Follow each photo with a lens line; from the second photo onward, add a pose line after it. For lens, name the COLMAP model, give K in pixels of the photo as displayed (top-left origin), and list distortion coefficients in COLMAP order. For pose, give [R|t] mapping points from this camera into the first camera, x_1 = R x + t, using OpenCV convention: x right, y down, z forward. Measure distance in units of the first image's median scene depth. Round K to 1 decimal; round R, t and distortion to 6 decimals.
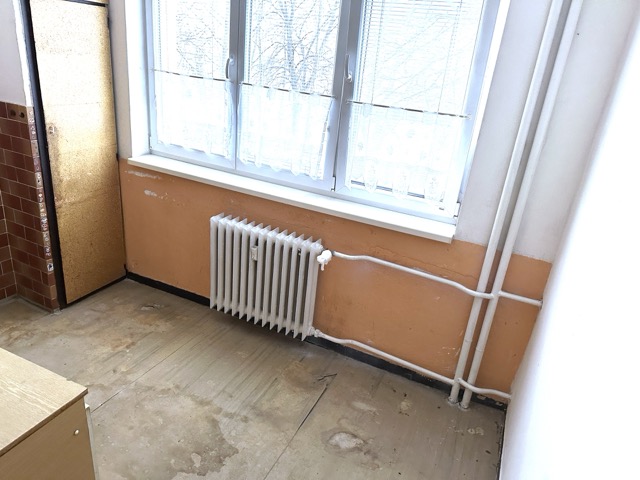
lens RADIAL K [[461.4, 0, 320.0], [0, 461.4, 240.0], [0, 0, 1]] dist [0.002809, -0.003440]
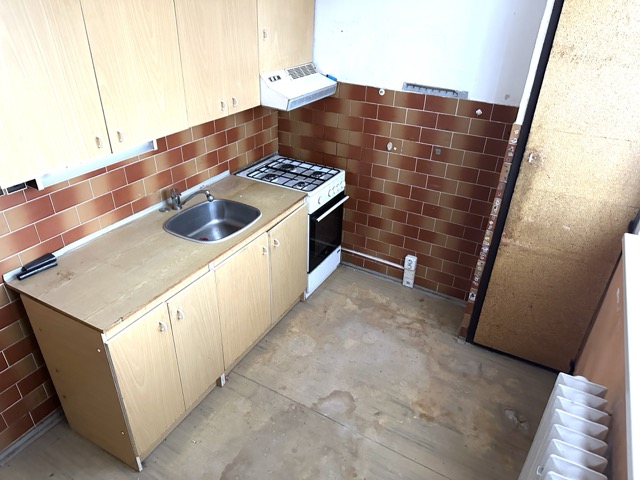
lens RADIAL K [[450.8, 0, 320.0], [0, 450.8, 240.0], [0, 0, 1]] dist [0.052099, -0.000177]
pose [[-0.078100, 0.402854, -0.911926, 0.255136], [-0.405541, 0.822781, 0.398206, -0.327536], [0.910734, 0.400923, 0.099115, 0.736220]]
